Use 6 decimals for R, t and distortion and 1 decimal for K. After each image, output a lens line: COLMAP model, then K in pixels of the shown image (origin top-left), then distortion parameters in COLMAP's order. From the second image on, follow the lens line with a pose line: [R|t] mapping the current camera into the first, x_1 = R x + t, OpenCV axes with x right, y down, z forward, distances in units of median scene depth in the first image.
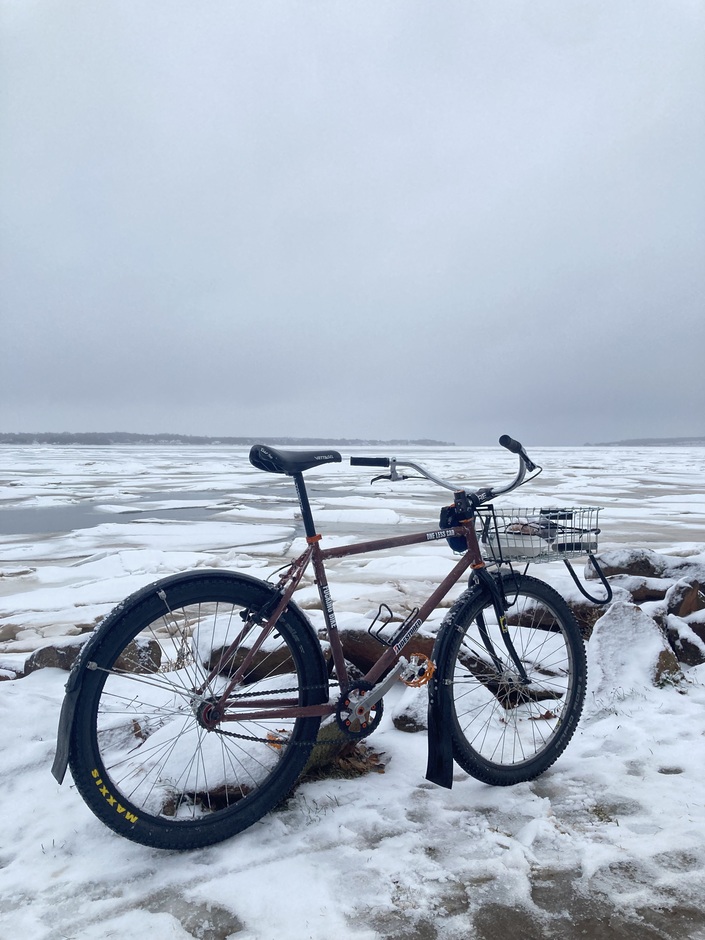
lens RADIAL K [[780.2, 0, 352.3], [0, 780.2, 473.1], [0, 0, 1]] dist [0.045061, -0.068636]
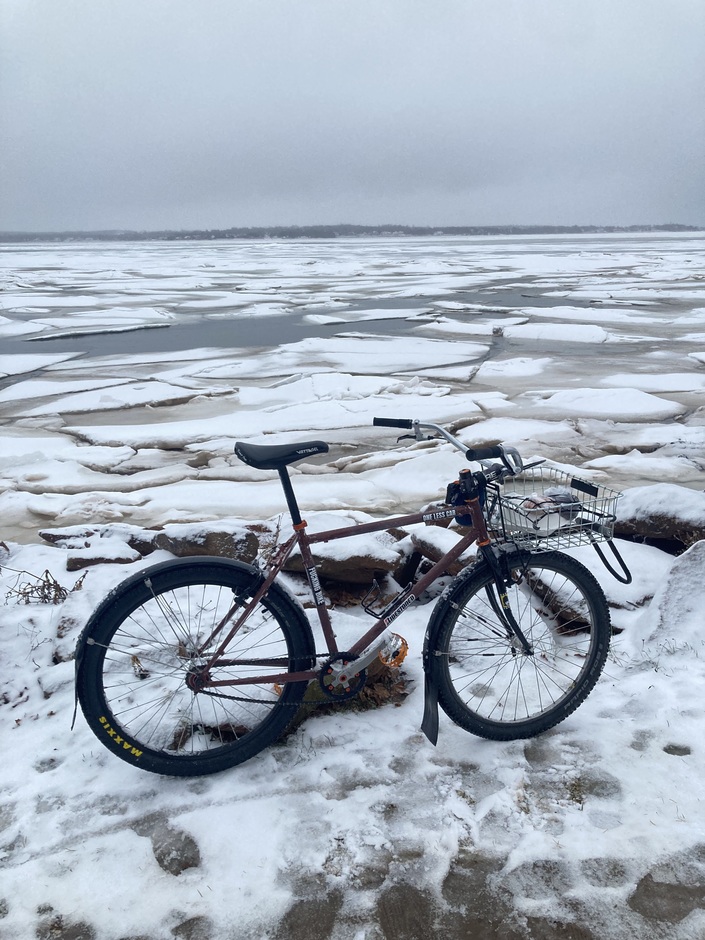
lens RADIAL K [[780.2, 0, 356.2], [0, 780.2, 466.7], [0, 0, 1]] dist [0.045061, -0.068636]
pose [[0.958121, 0.062263, -0.279512, 0.291638], [0.013215, 0.965423, 0.260353, -0.247056], [0.286058, -0.253143, 0.924170, 0.061457]]
